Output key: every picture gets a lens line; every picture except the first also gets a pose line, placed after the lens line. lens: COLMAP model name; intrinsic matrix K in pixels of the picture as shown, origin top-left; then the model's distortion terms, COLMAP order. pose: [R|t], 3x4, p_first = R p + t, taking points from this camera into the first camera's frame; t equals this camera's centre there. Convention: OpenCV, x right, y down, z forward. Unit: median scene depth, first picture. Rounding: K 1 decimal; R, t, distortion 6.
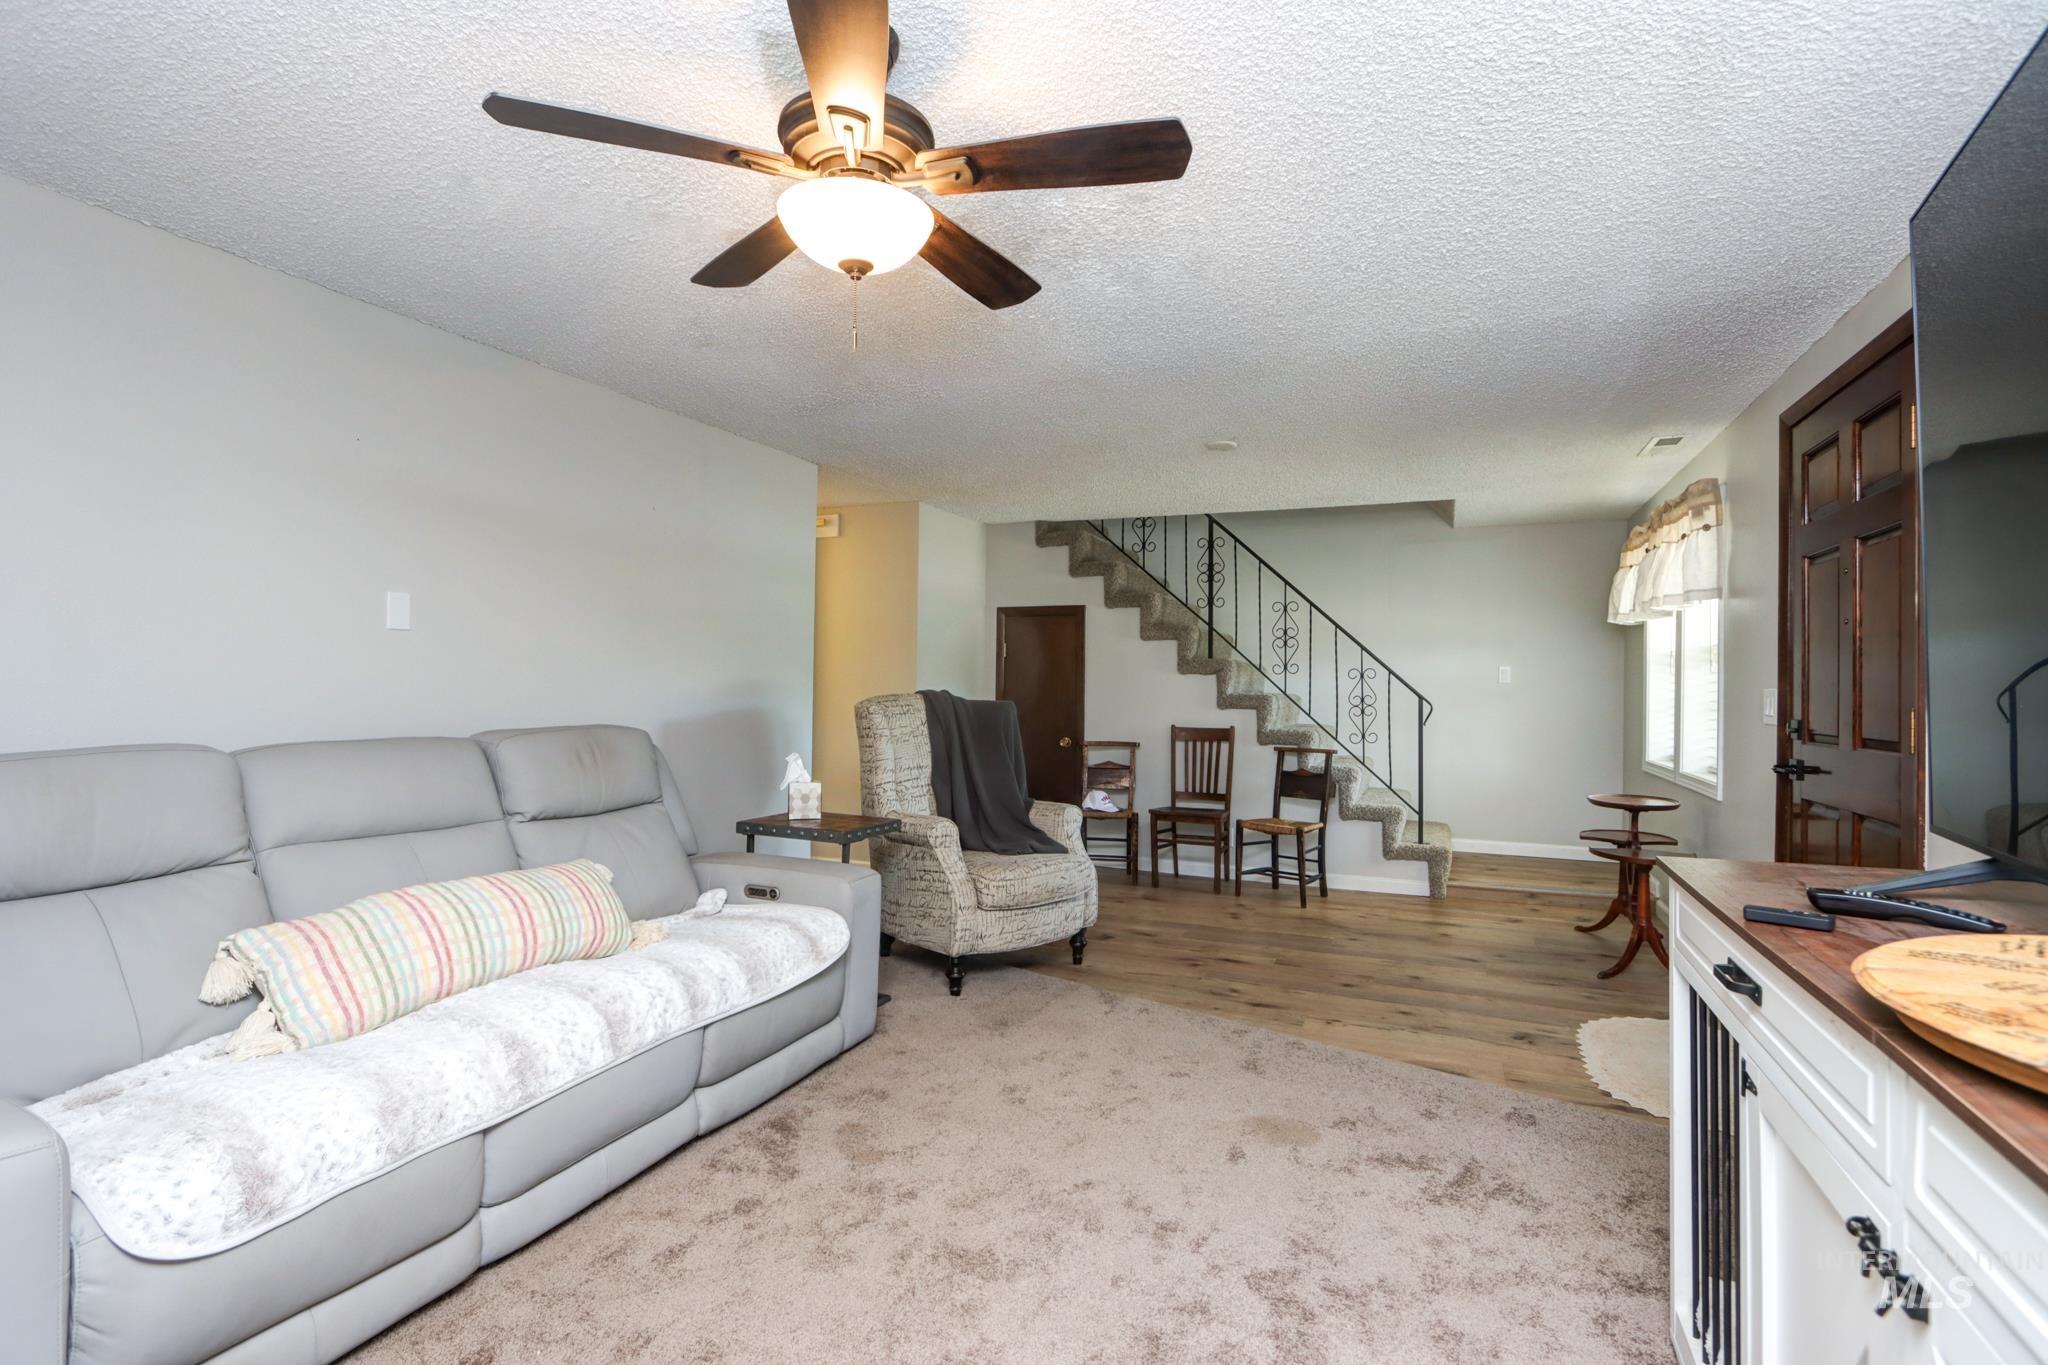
lens RADIAL K [[951.9, 0, 1078.9], [0, 951.9, 680.0], [0, 0, 1]] dist [0.014726, -0.019815]
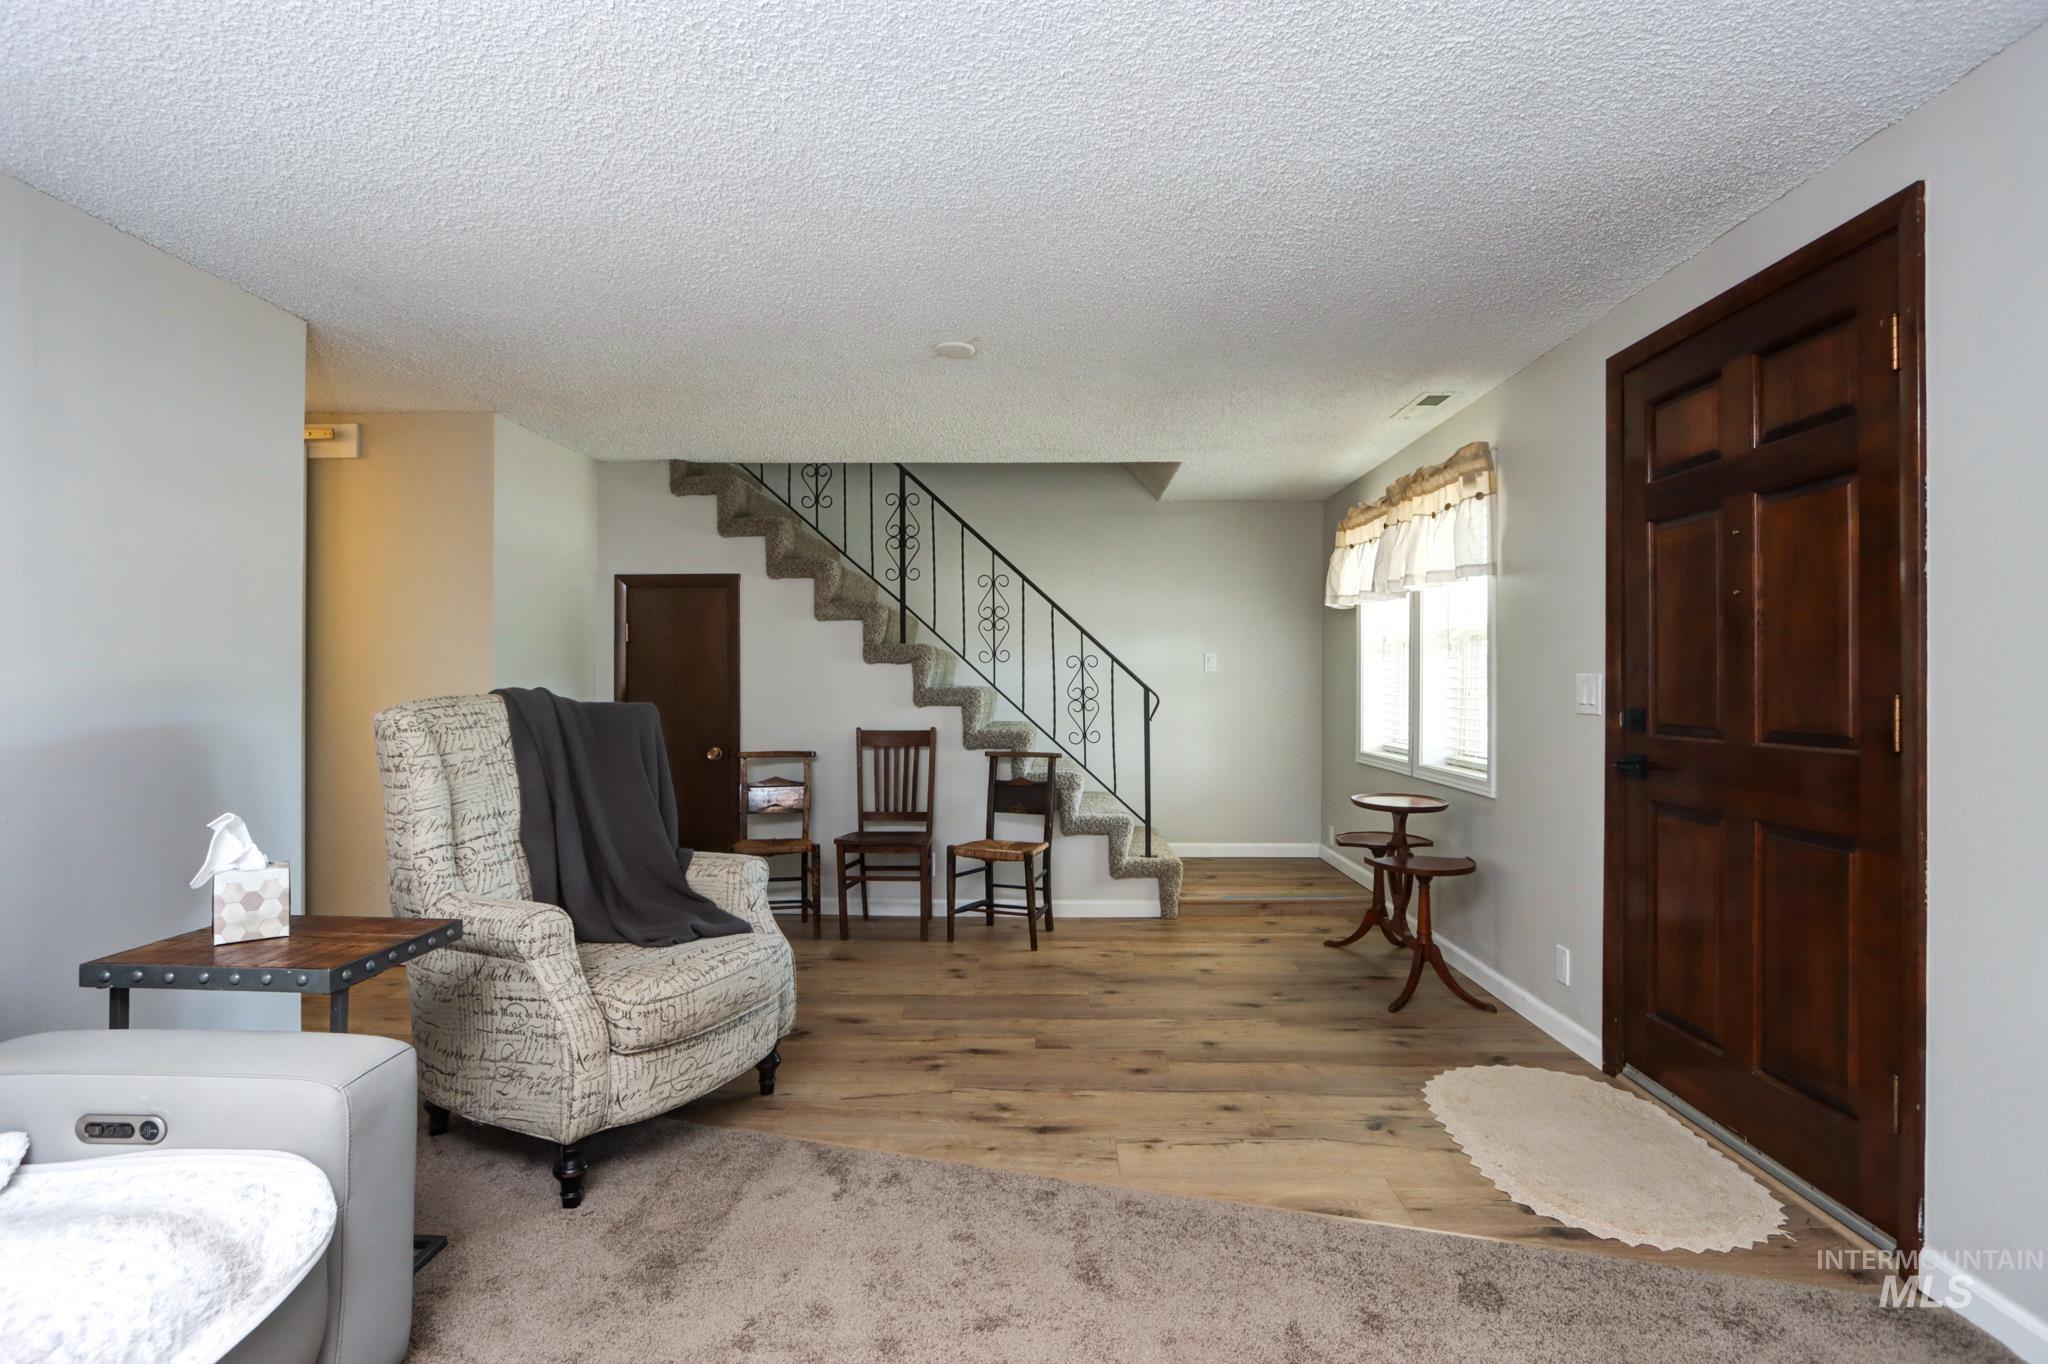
lens RADIAL K [[986.9, 0, 1042.1], [0, 986.9, 676.4], [0, 0, 1]] dist [-0.010401, 0.001278]
pose [[0.943121, -0.009606, 0.332310, -0.035946], [0.008243, 0.999951, 0.005511, 0.001861], [-0.332347, -0.002458, 0.943154, 0.220694]]
